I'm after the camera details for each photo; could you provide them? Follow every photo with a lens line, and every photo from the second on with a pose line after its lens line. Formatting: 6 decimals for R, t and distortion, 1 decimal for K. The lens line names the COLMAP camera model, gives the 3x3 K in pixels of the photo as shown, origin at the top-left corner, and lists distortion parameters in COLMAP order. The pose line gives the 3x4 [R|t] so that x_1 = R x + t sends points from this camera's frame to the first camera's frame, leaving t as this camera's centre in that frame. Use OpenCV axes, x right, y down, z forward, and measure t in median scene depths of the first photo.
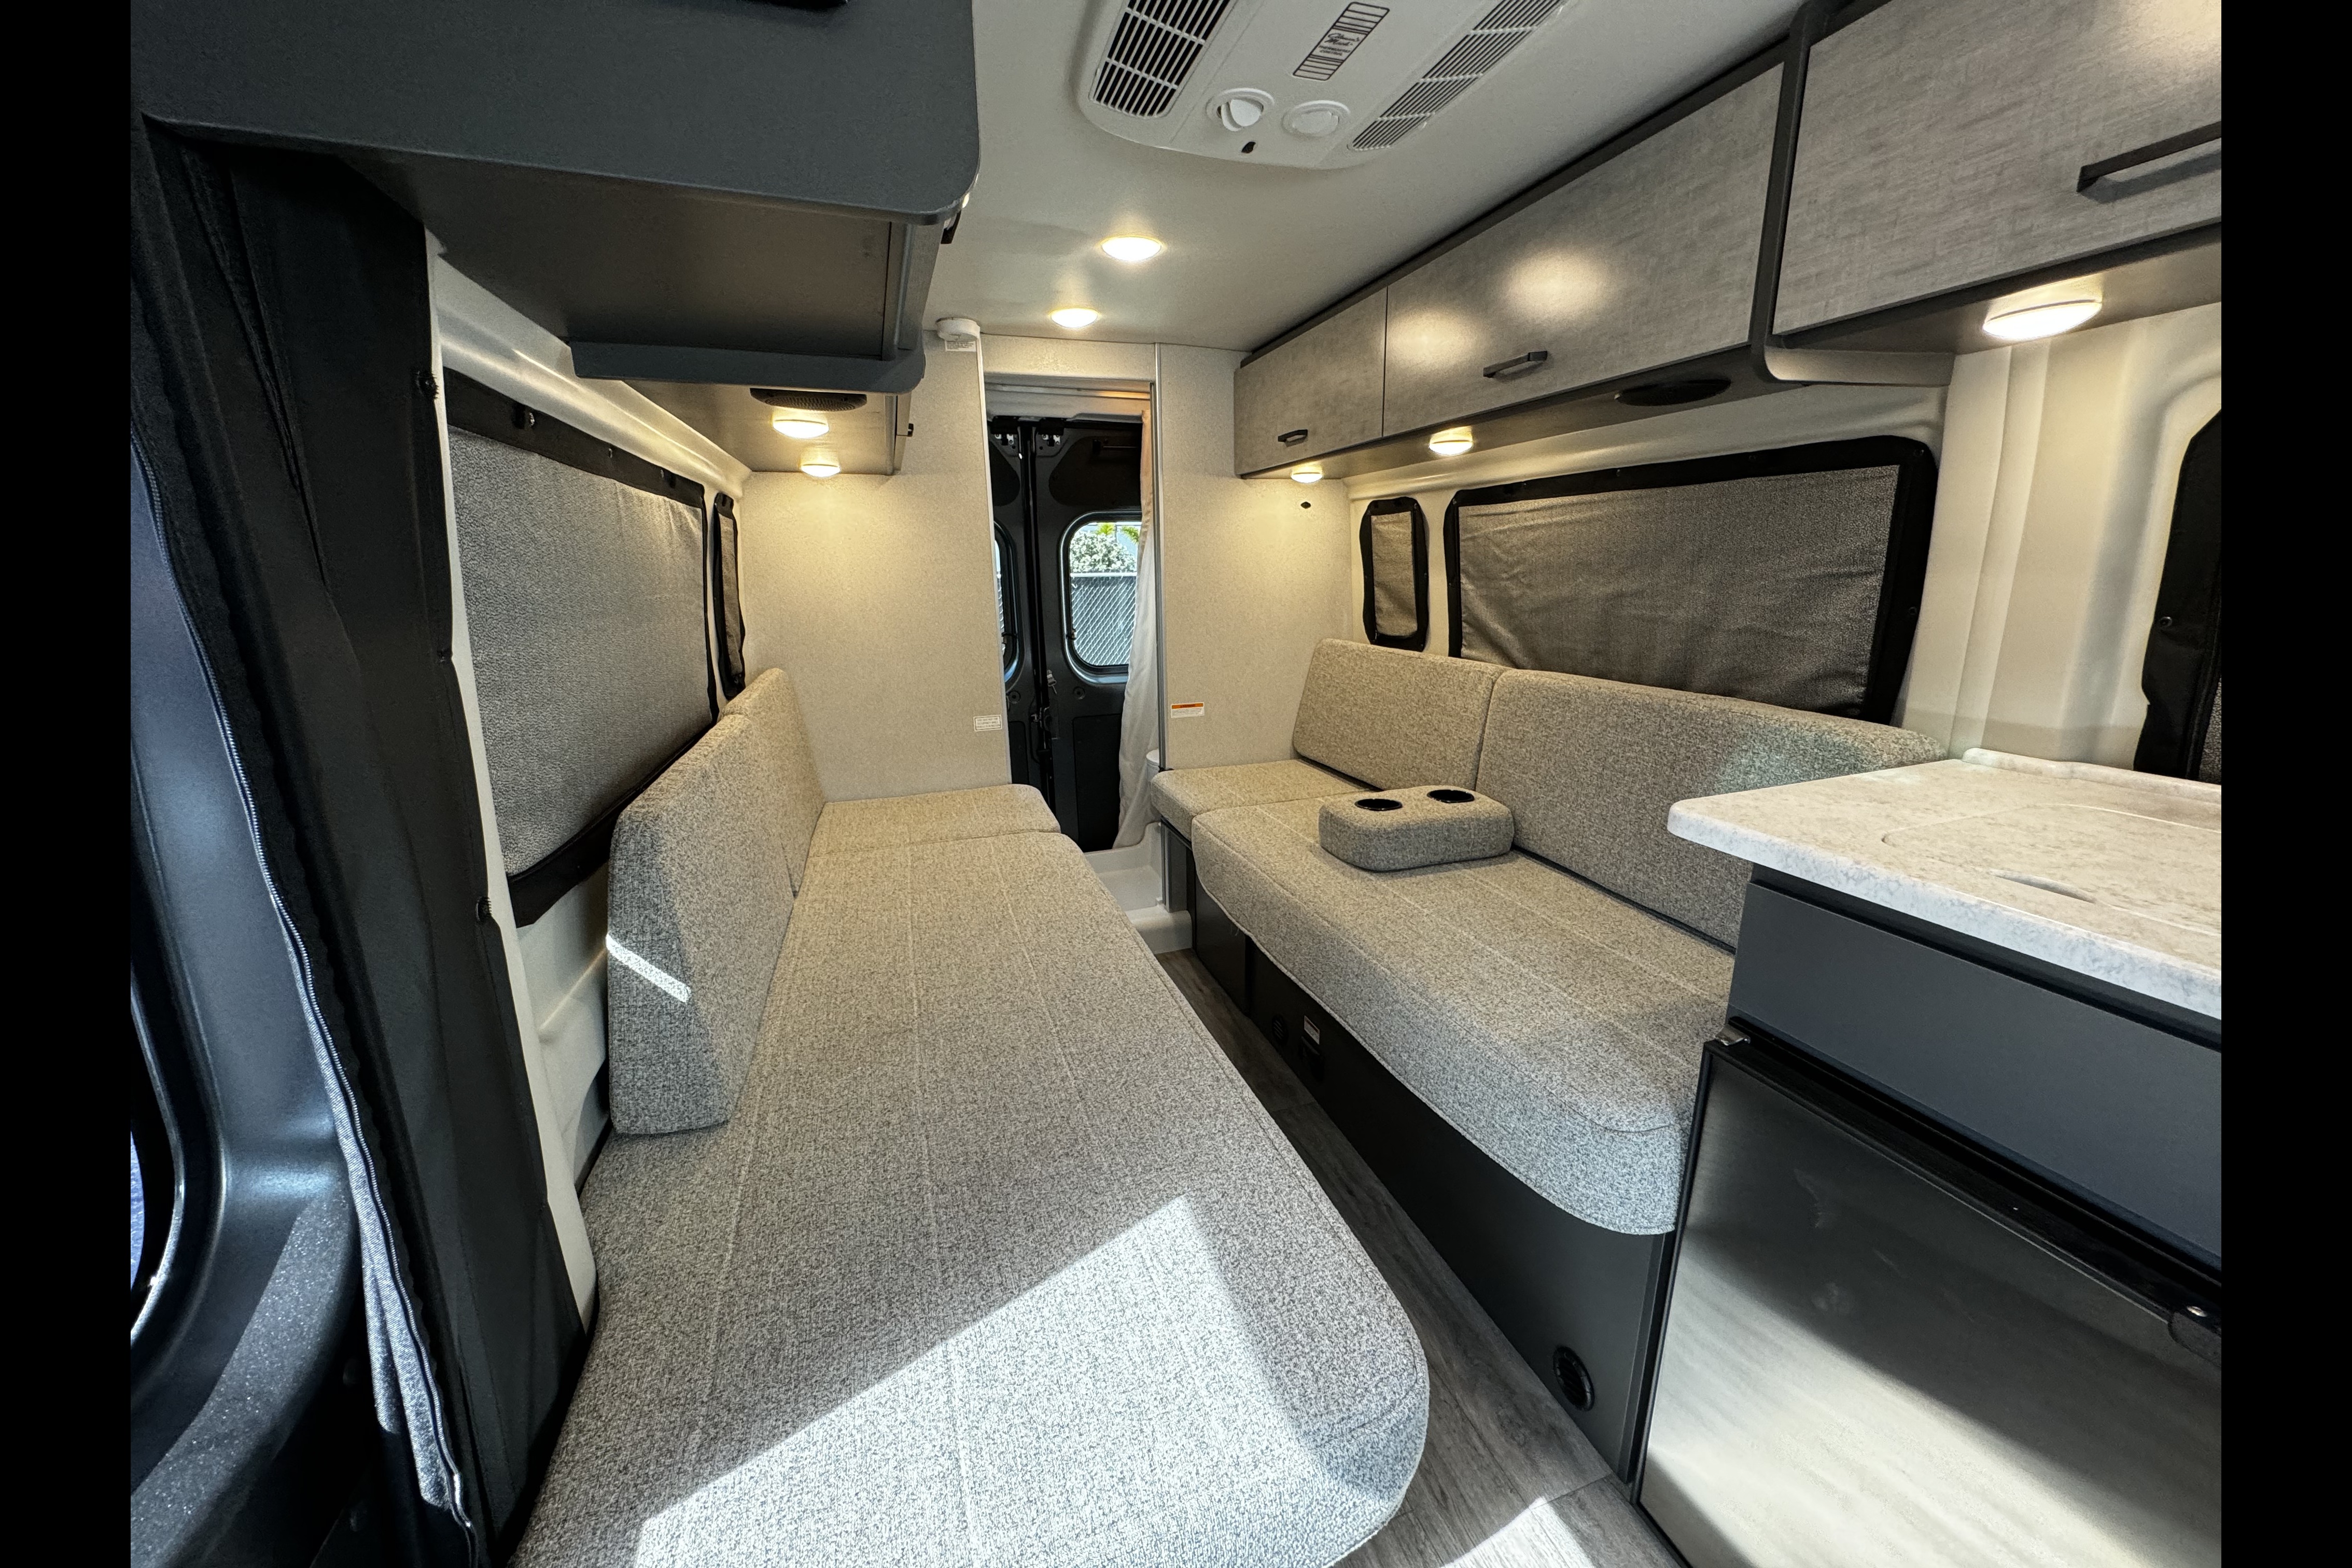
lens RADIAL K [[838.6, 0, 1176.6], [0, 838.6, 781.1], [0, 0, 1]] dist [0.000069, -0.000710]
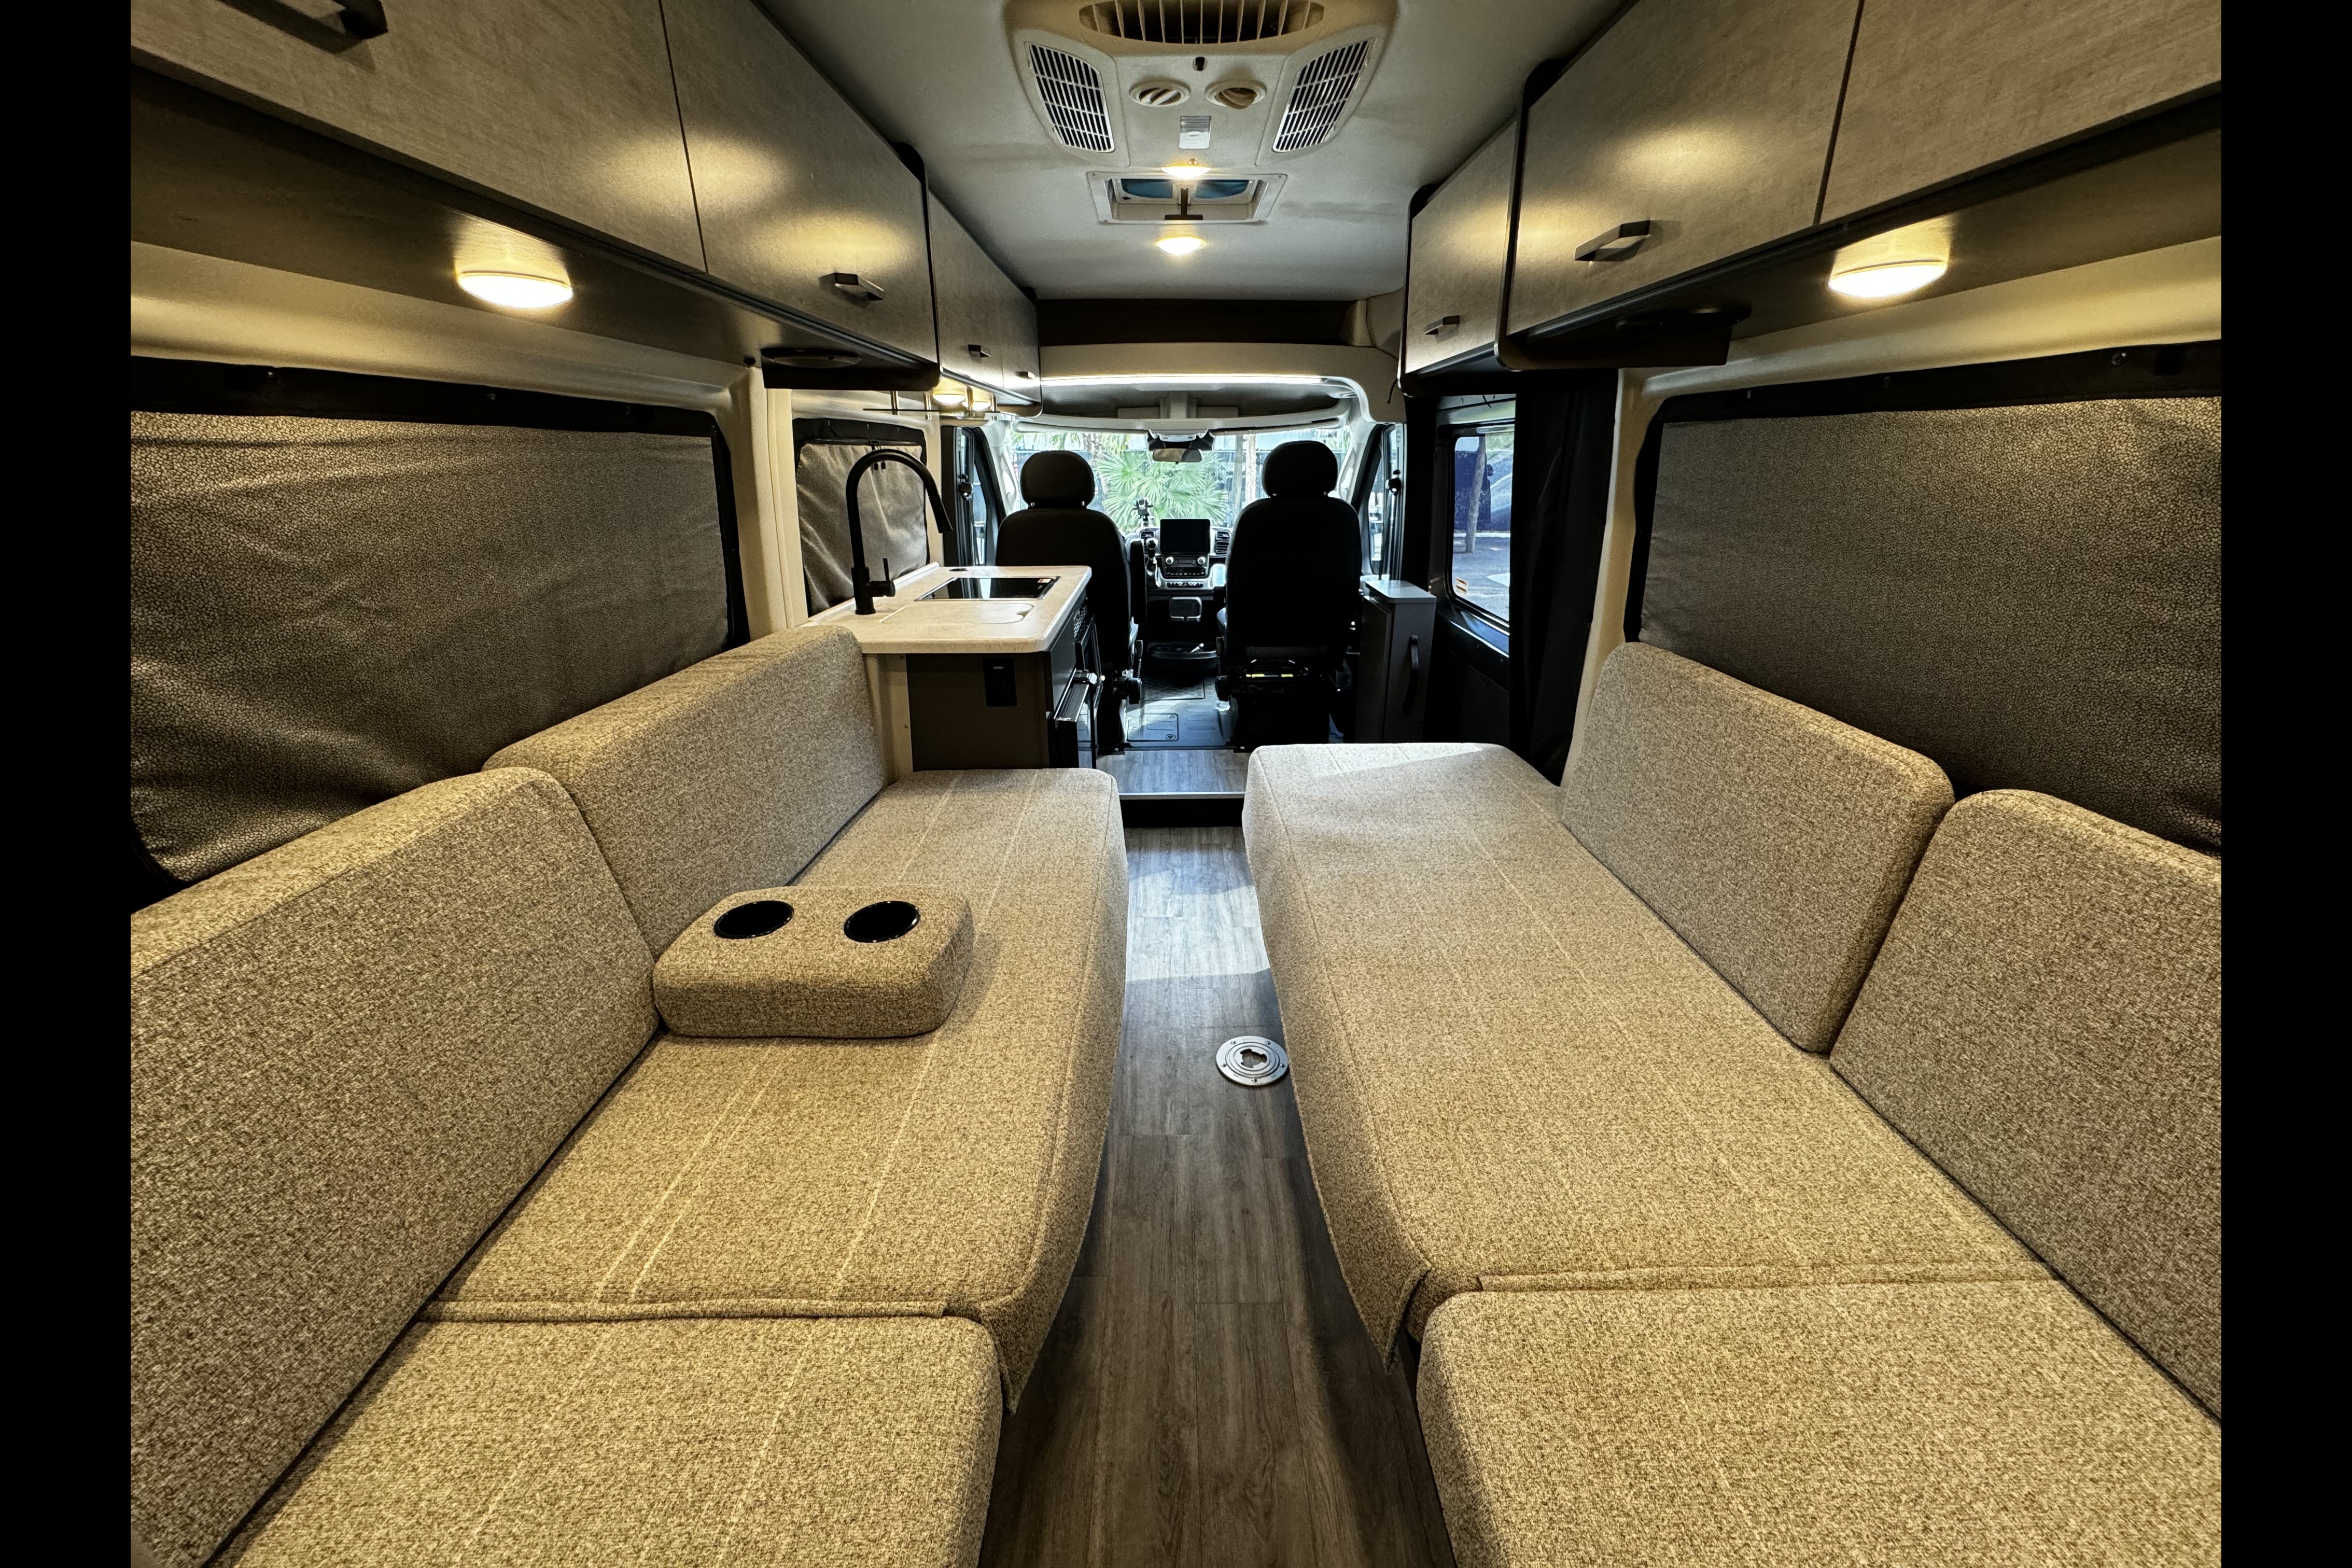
lens RADIAL K [[838.6, 0, 1175.4], [0, 838.6, 792.2], [0, 0, 1]] dist [0.000069, -0.000710]
pose [[-0.949897, -0.088528, 0.299765, -0.243851], [0.108139, 0.806743, 0.580923, -0.643518], [-0.293261, 0.584233, -0.756750, 2.202076]]
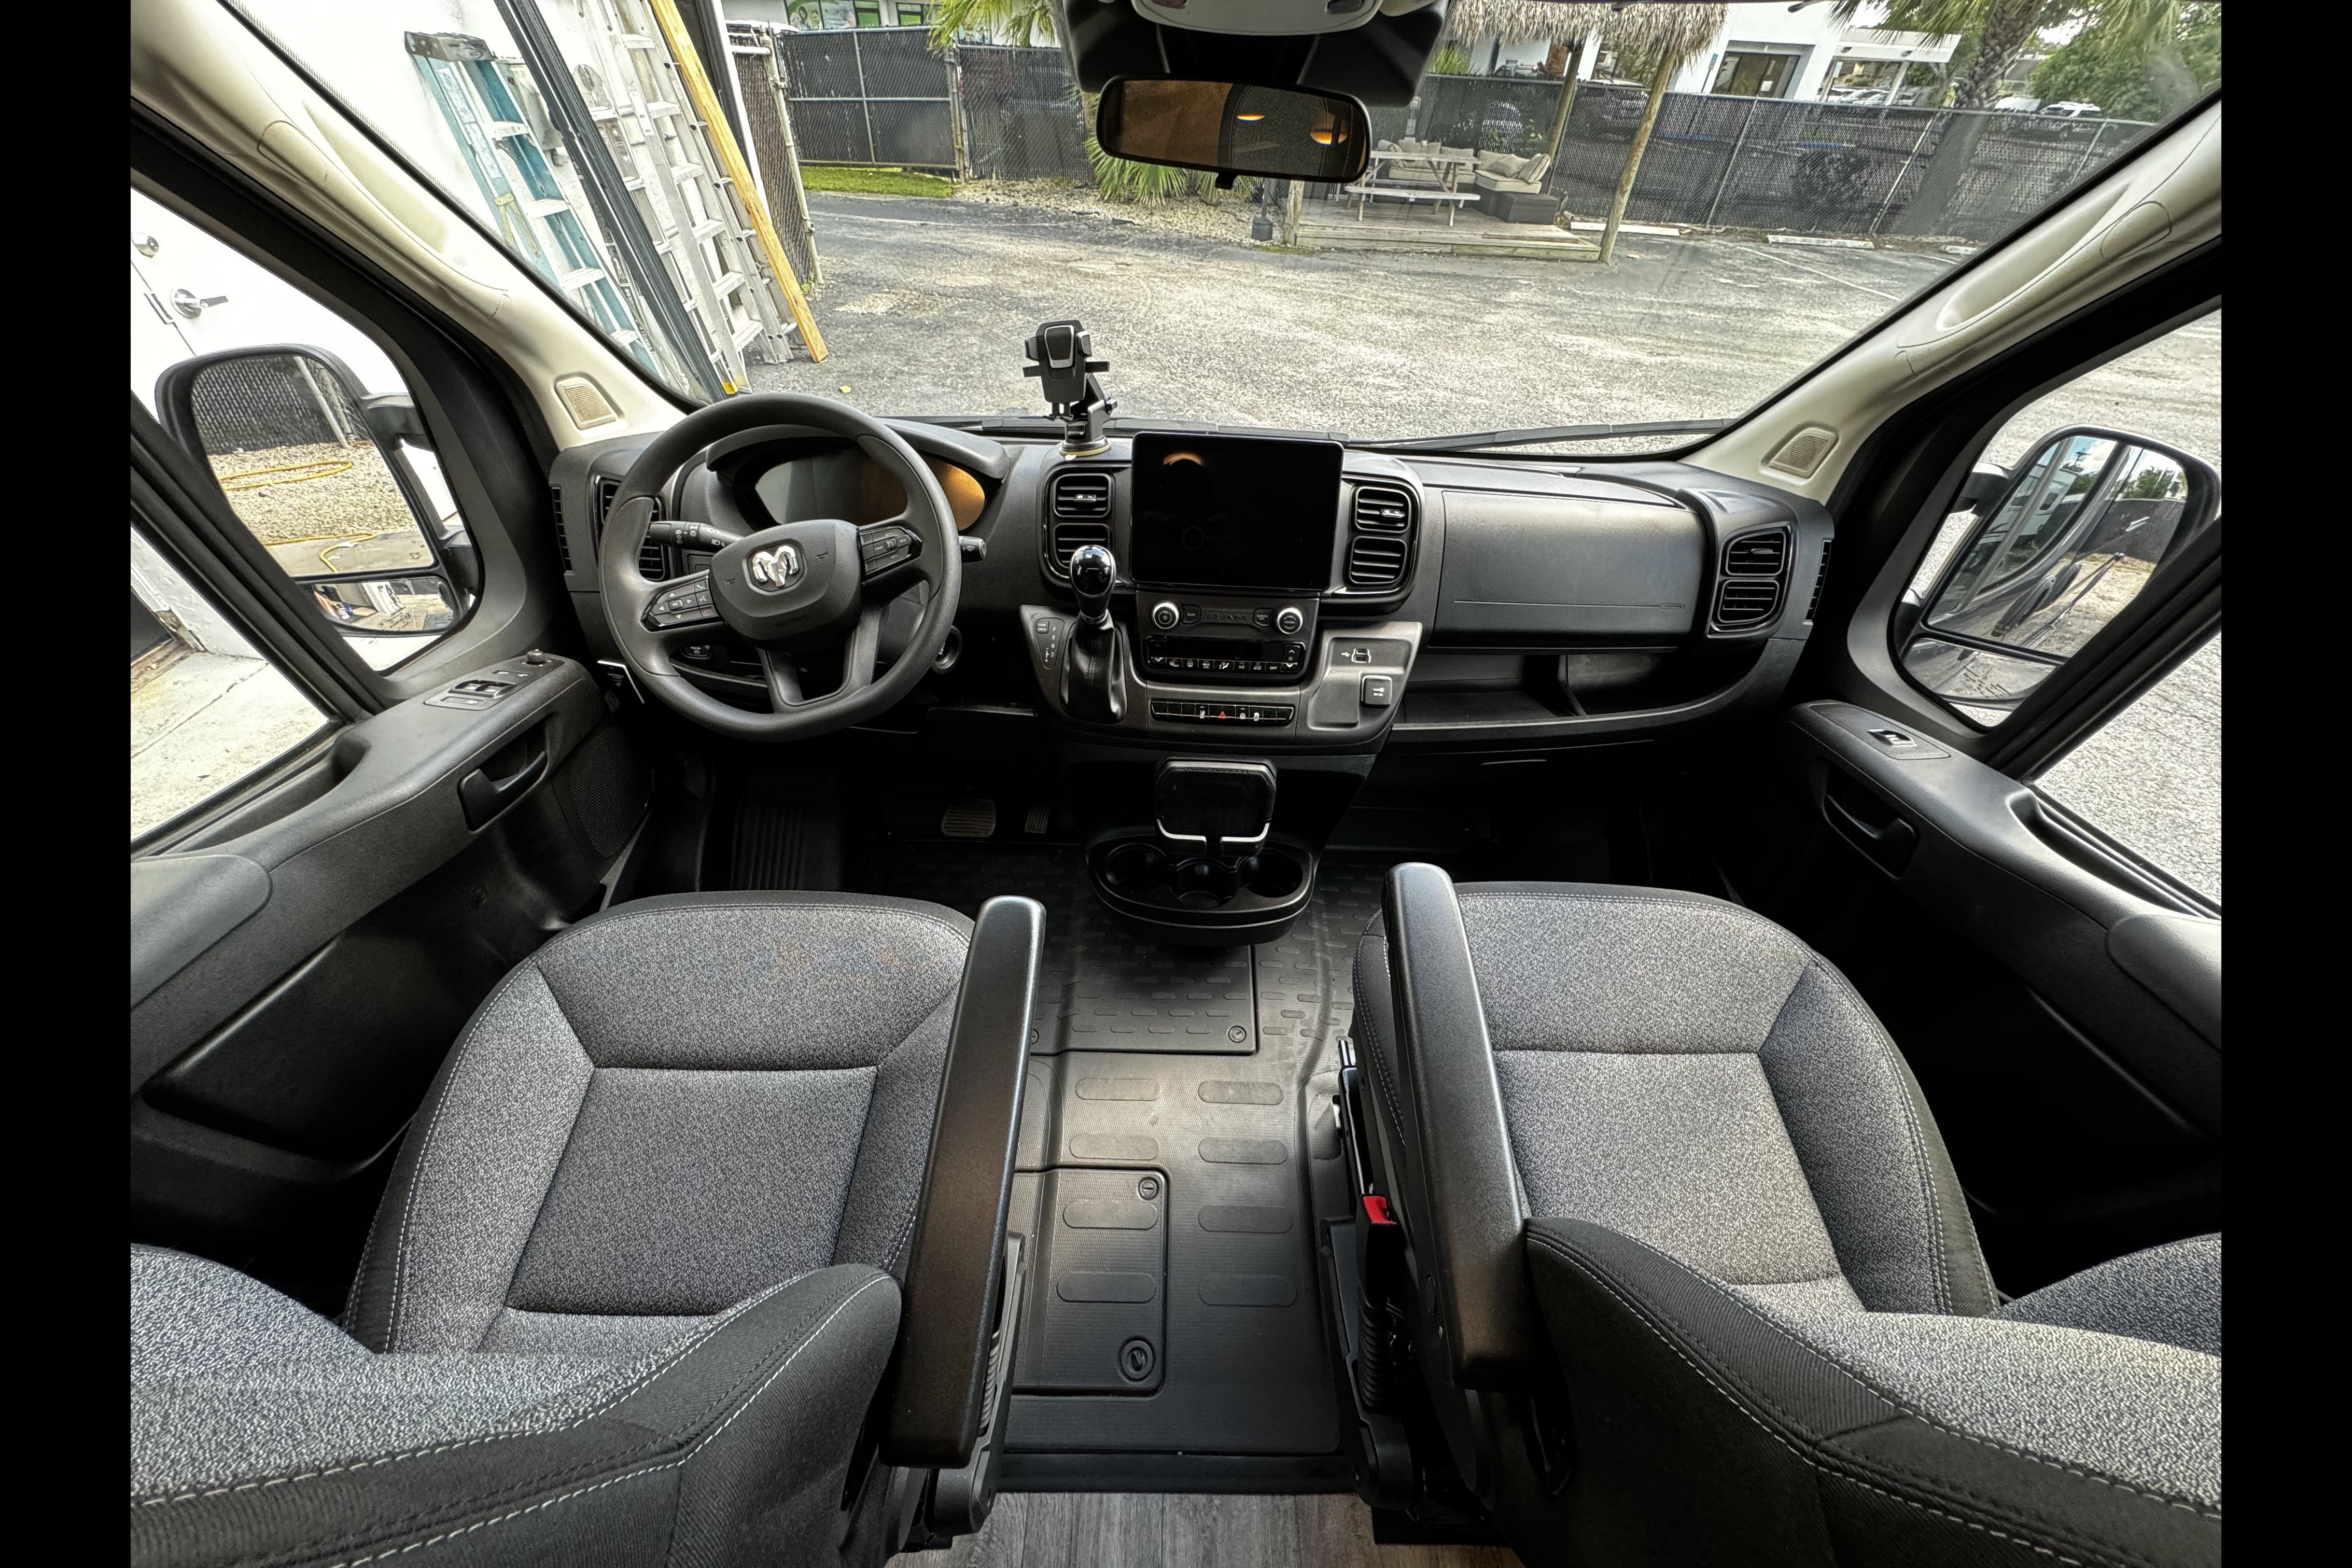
lens RADIAL K [[838.6, 0, 1174.0], [0, 838.6, 790.3], [0, 0, 1]] dist [0.000069, -0.000710]
pose [[-0.945937, -0.225763, 0.232881, 0.634926], [0.064153, 0.573582, 0.816632, -0.023974], [-0.317942, 0.787423, -0.528090, -0.326495]]
